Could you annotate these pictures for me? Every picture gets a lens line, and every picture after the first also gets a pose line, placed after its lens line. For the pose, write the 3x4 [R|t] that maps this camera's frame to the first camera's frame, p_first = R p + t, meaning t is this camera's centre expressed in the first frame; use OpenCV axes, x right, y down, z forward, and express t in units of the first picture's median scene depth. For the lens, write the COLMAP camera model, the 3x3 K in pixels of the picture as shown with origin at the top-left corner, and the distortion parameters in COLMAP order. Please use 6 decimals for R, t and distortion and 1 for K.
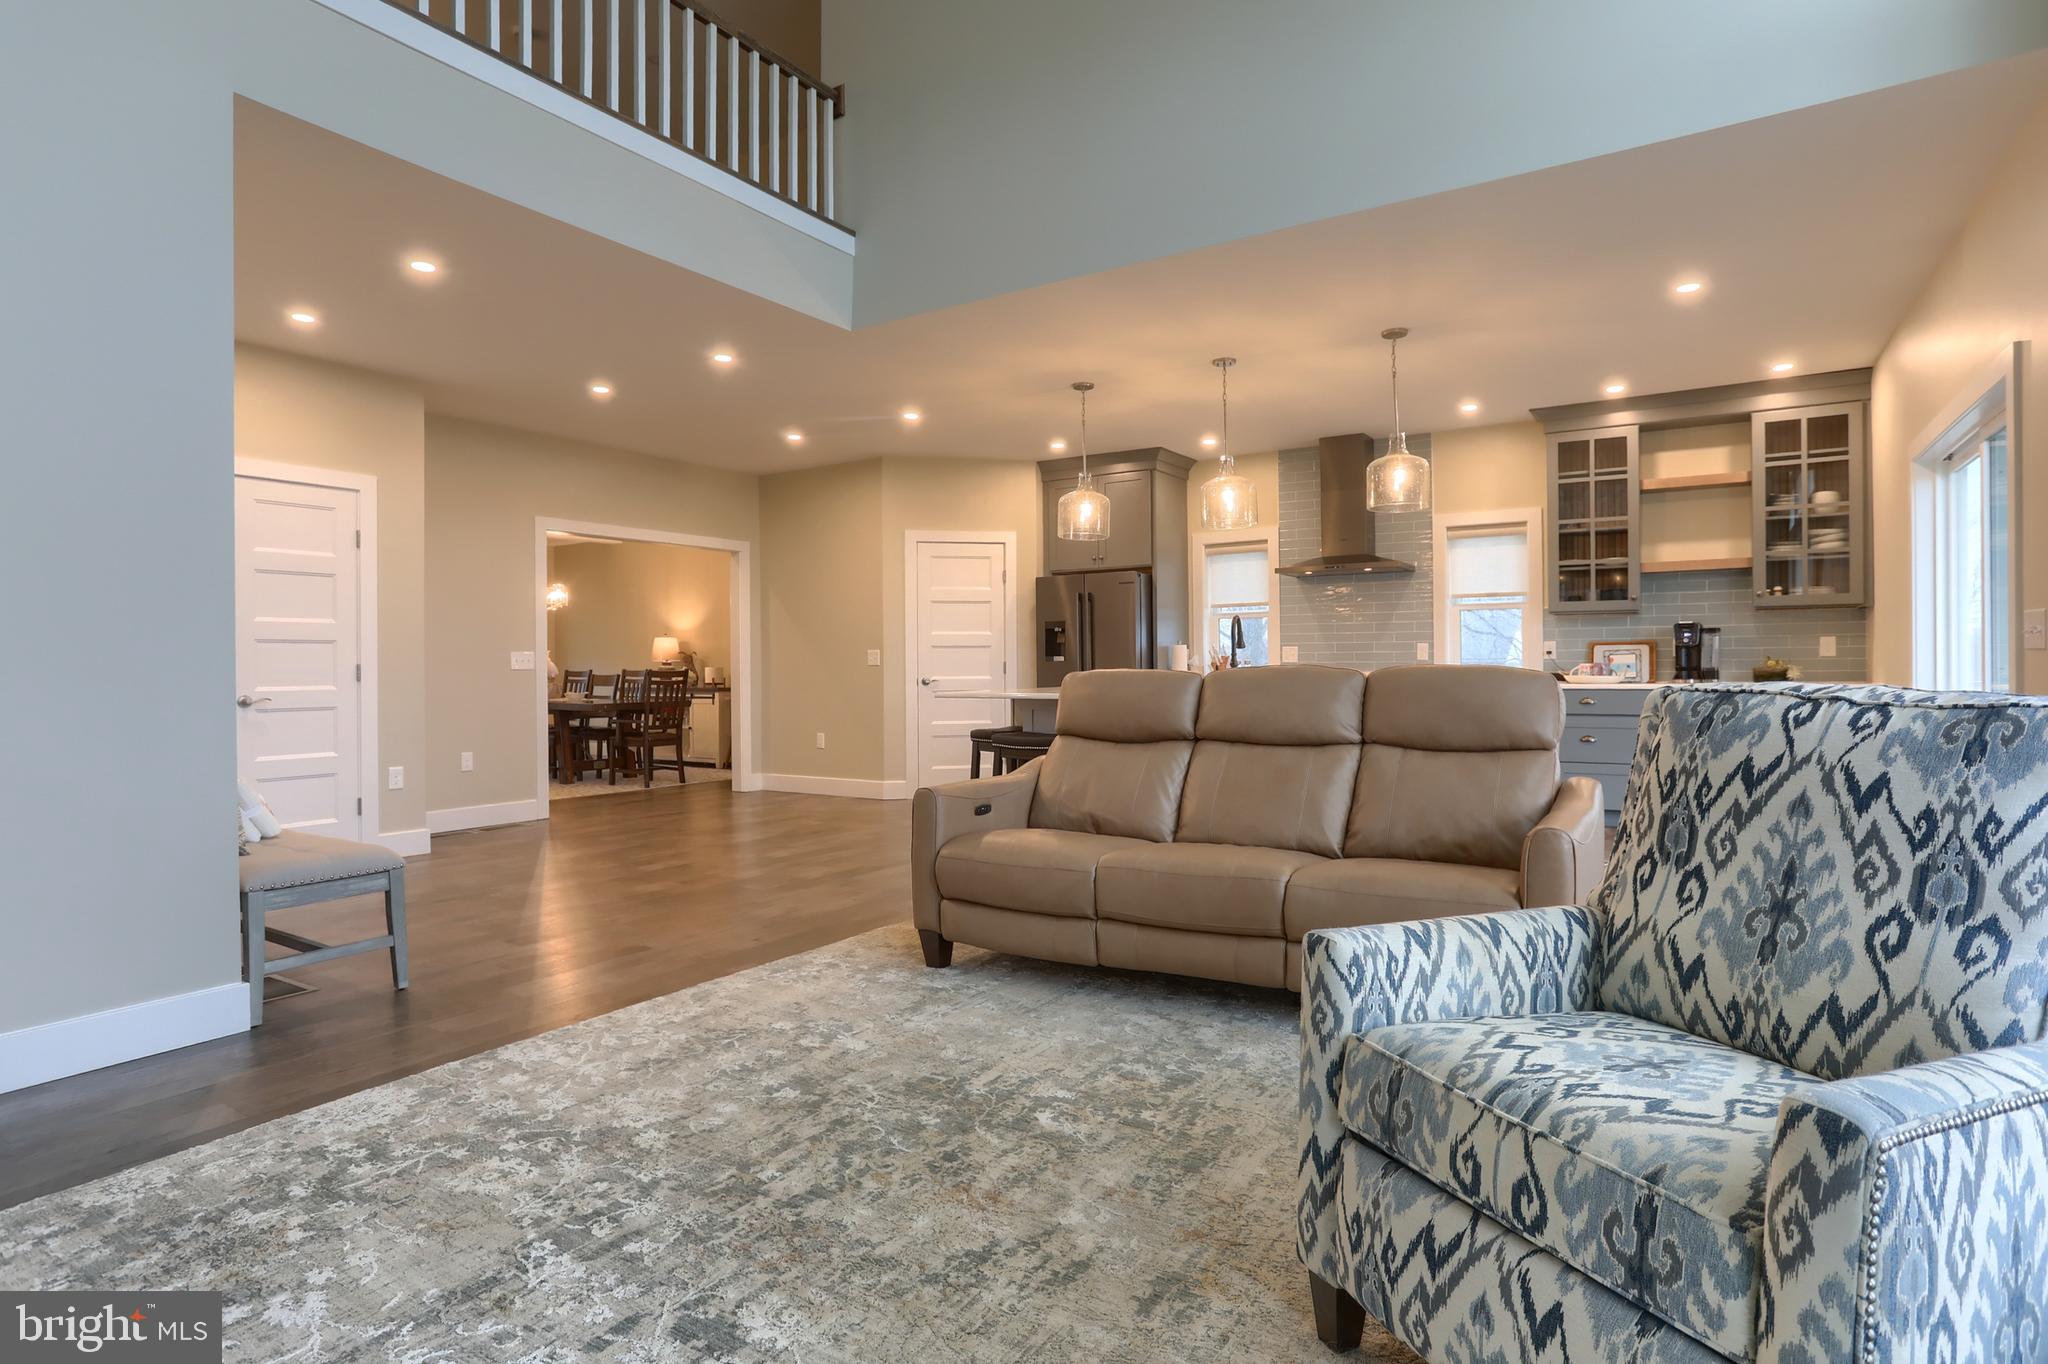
lens RADIAL K [[1011.1, 0, 1030.3], [0, 1011.1, 685.3], [0, 0, 1]] dist [-0.053813, 0.032867]
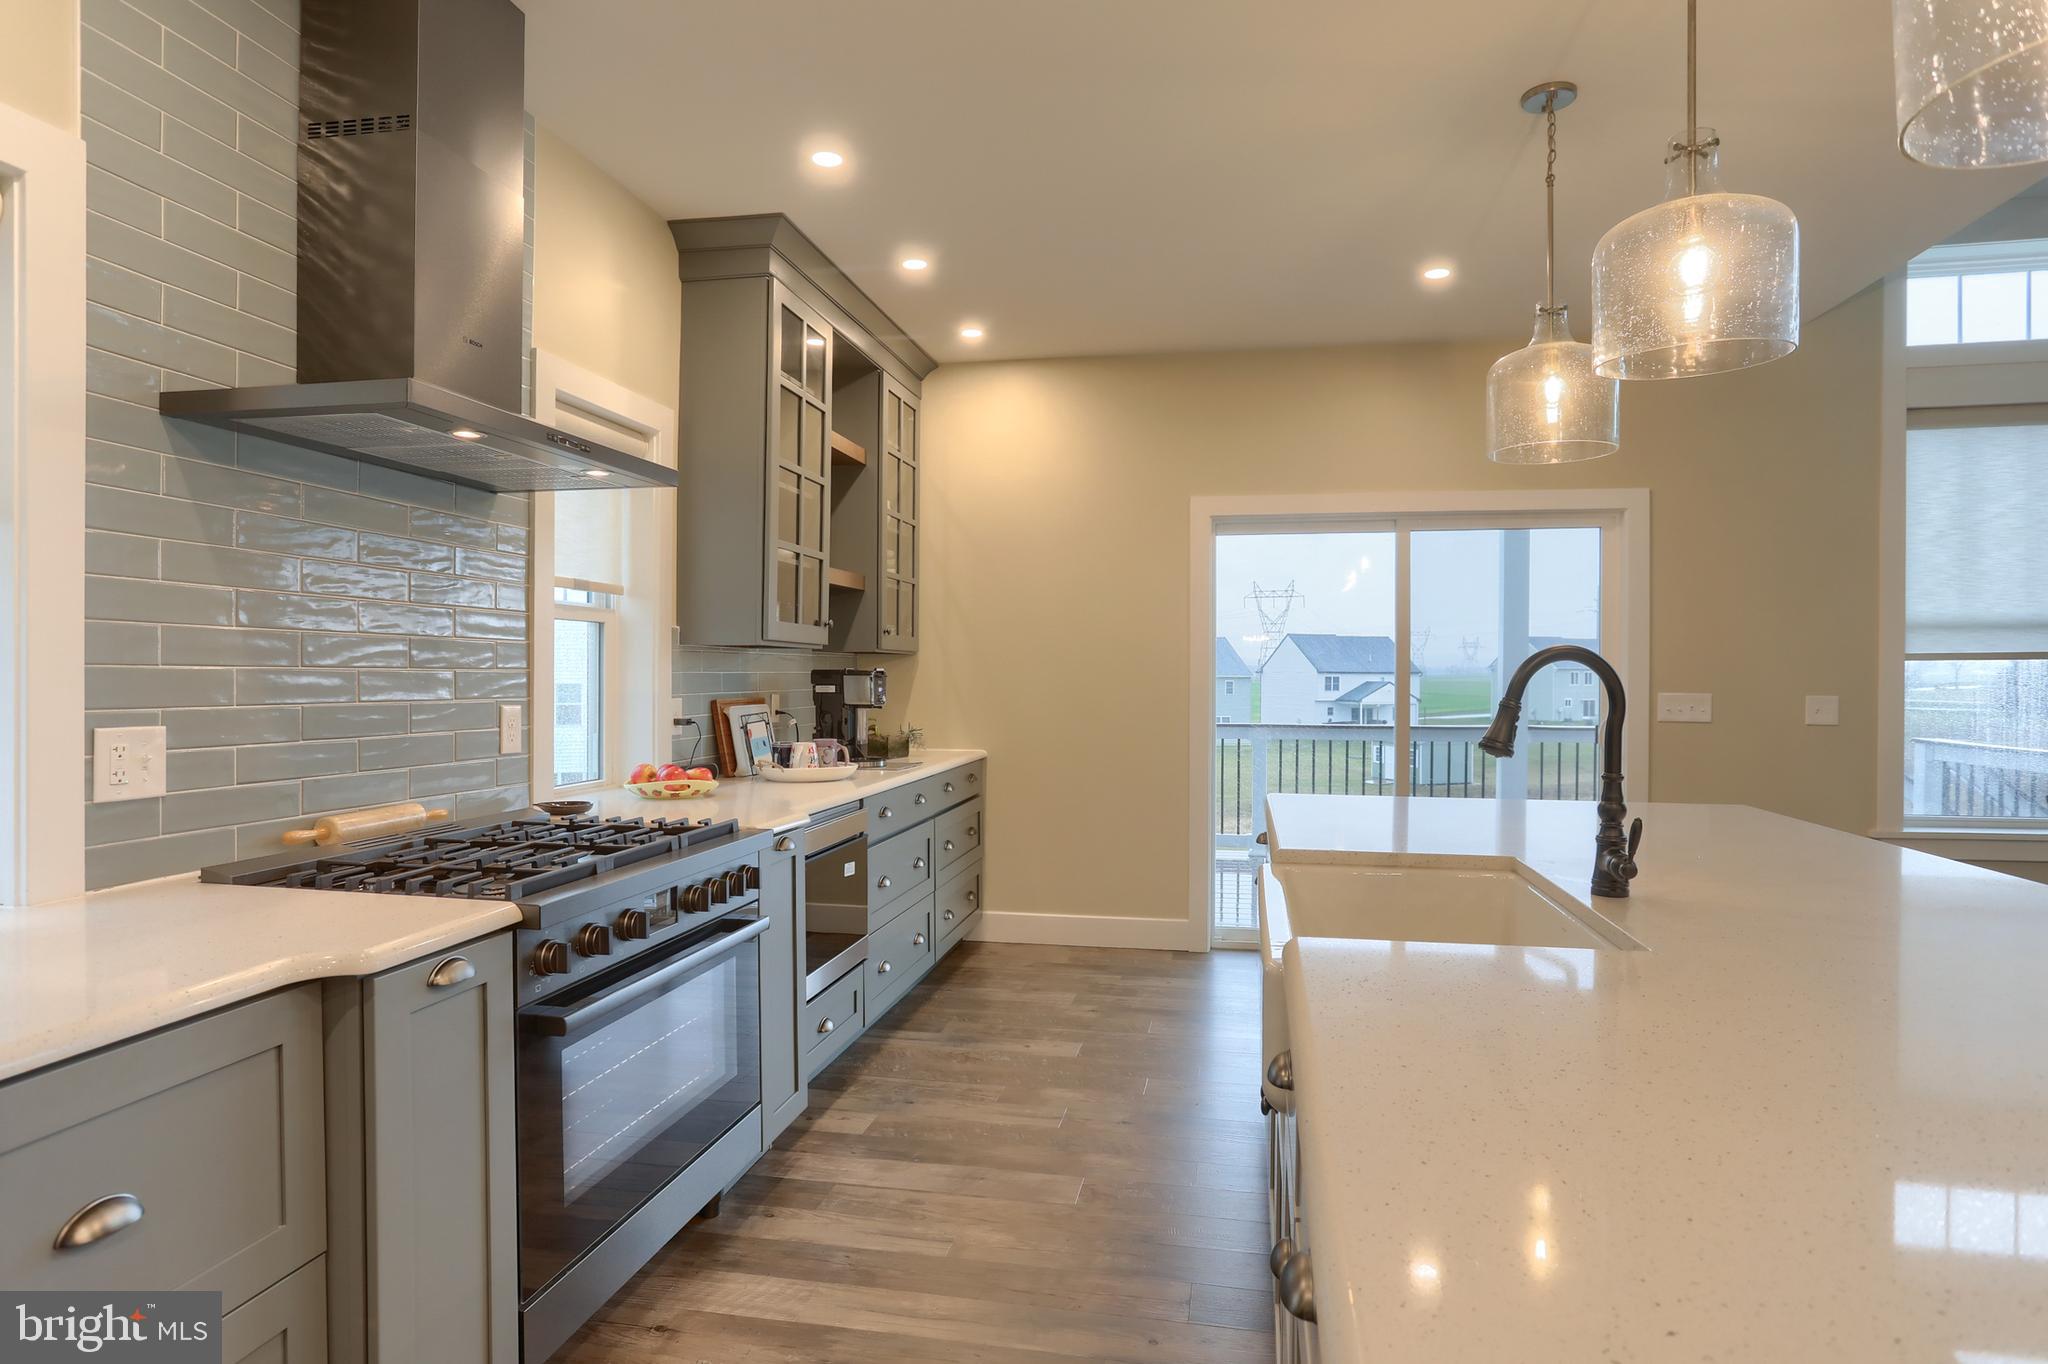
lens RADIAL K [[1139.1, 0, 1024.0], [0, 1139.1, 682.0], [0, 0, 1]] dist [-0.061809, 0.040931]
pose [[-0.364856, -0.000506, 0.931064, -0.049812], [0.019019, 0.999787, 0.007996, -0.073094], [-0.930869, 0.020625, -0.364769, 1.443011]]
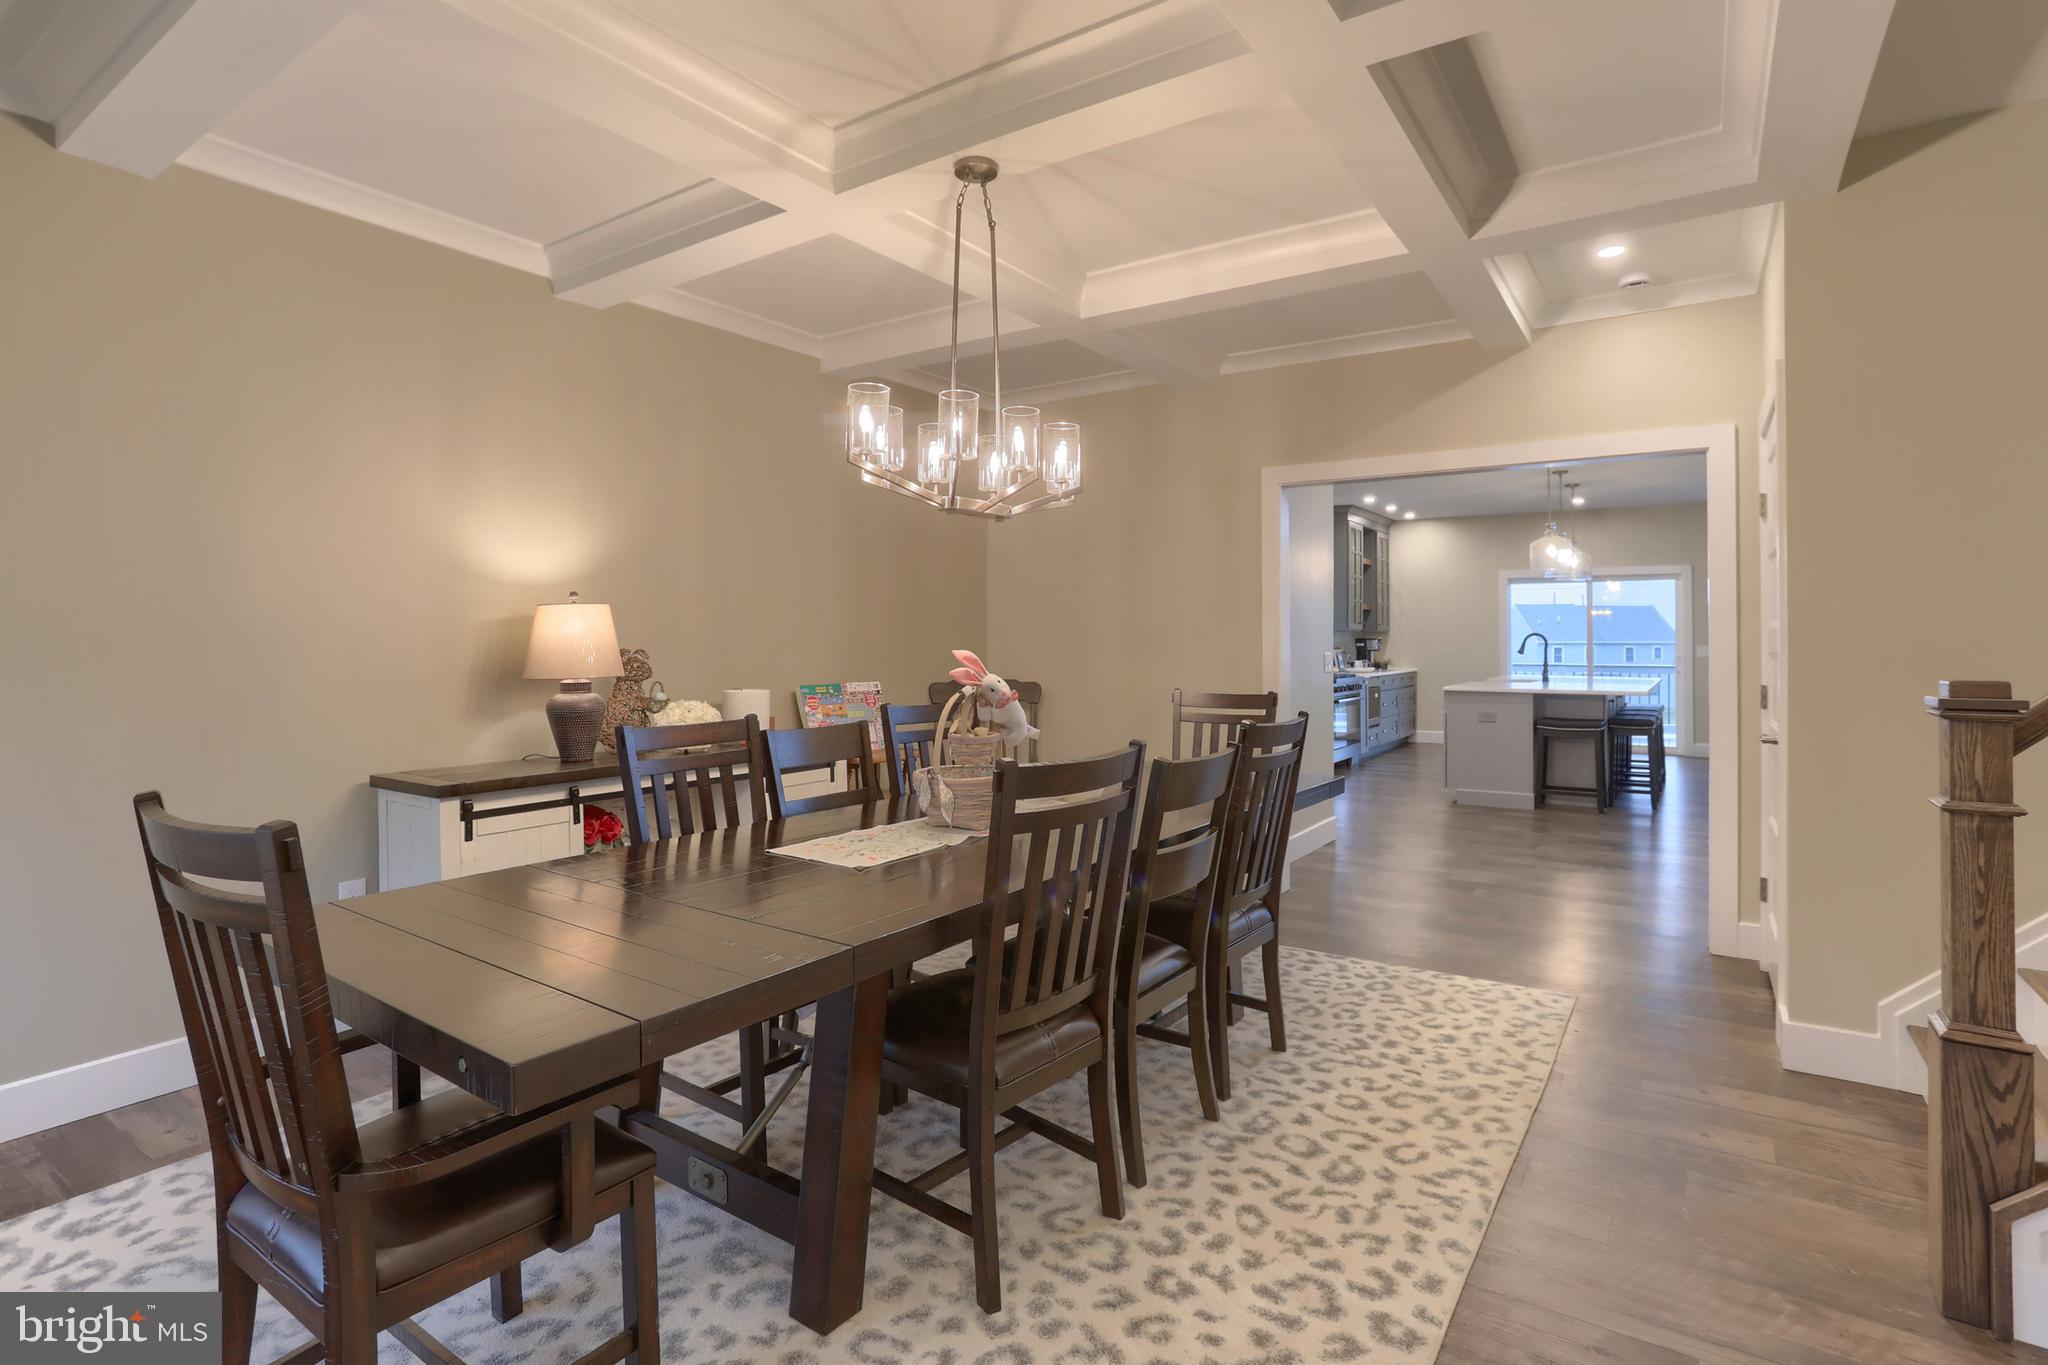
lens RADIAL K [[1020.9, 0, 1040.0], [0, 1020.9, 668.0], [0, 0, 1]] dist [-0.055528, 0.034051]
pose [[0.016904, -0.019547, 0.999666, -1.532324], [0.026139, 0.999476, 0.019102, -0.073600], [-0.999515, 0.025807, 0.017406, 1.964237]]
